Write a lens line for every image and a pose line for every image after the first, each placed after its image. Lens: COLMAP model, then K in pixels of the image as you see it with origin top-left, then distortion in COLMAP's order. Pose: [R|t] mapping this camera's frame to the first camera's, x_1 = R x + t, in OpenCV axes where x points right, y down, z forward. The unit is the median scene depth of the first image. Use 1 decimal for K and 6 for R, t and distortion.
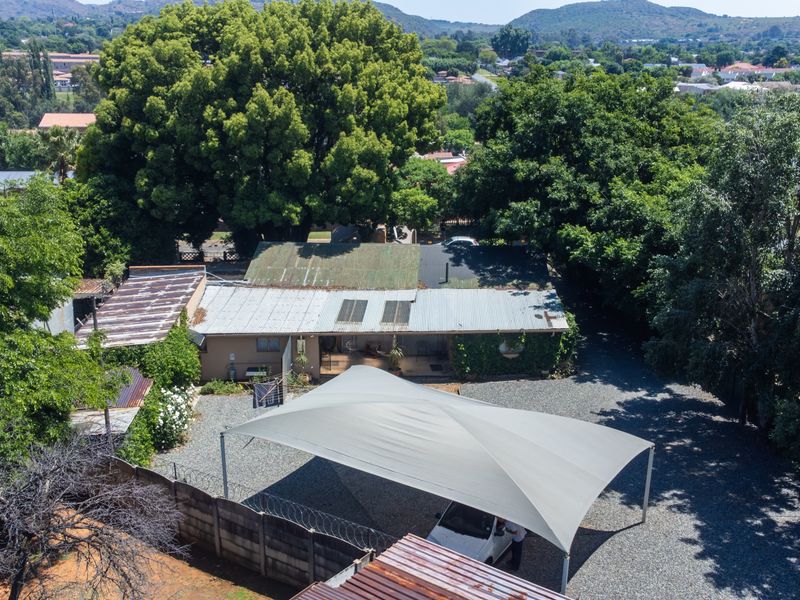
lens RADIAL K [[801.1, 0, 400.0], [0, 801.1, 300.0], [0, 0, 1]] dist [0.055826, -0.013448]
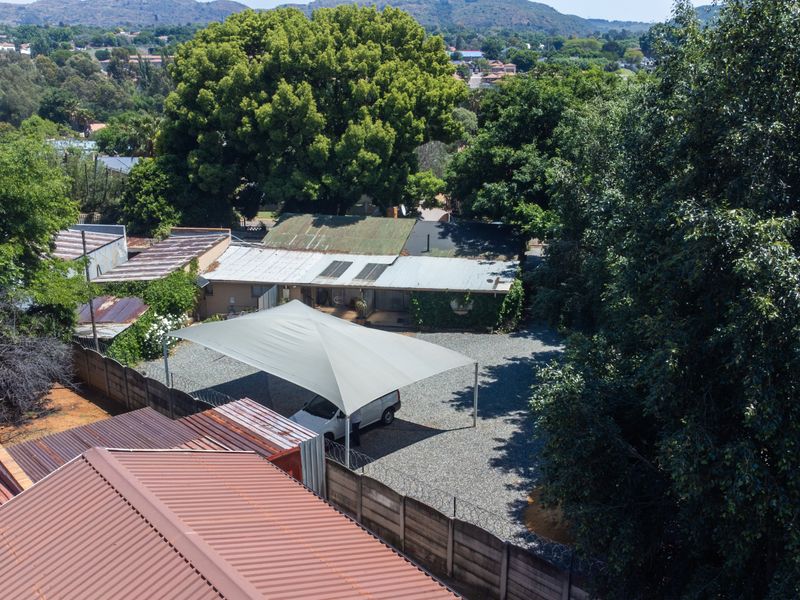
lens RADIAL K [[802.2, 0, 403.0], [0, 802.2, 303.2], [0, 0, 1]] dist [0.038090, -0.013035]
pose [[0.983404, 0.052510, -0.173665, 0.232045], [-0.051947, 0.998619, 0.007787, 0.046161], [0.173834, 0.001364, 0.984774, -0.146325]]
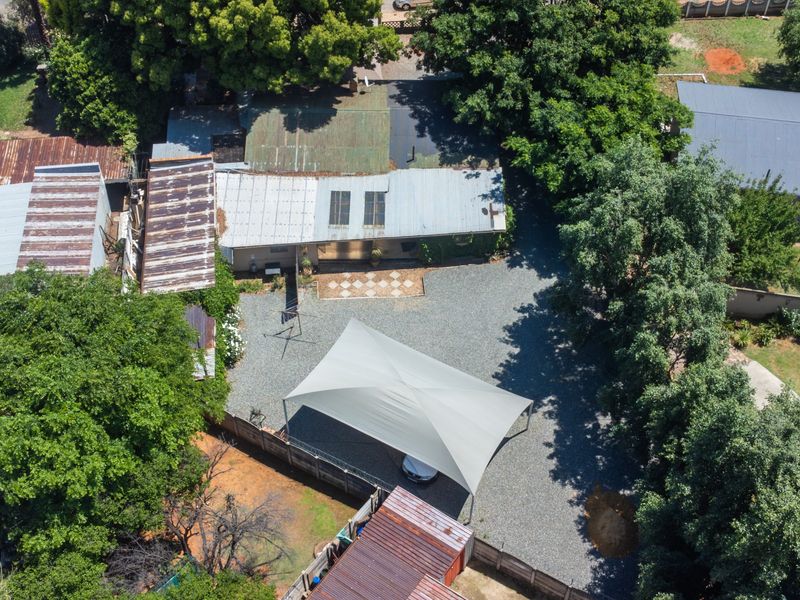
lens RADIAL K [[1017.3, 0, 400.0], [0, 1017.3, 300.0], [0, 0, 1]] dist [0.059612, -0.000978]
pose [[0.998595, -0.036582, 0.038343, -0.028892], [0.011311, 0.853977, 0.520187, -0.655896], [-0.051774, -0.519023, 0.853191, -0.429789]]
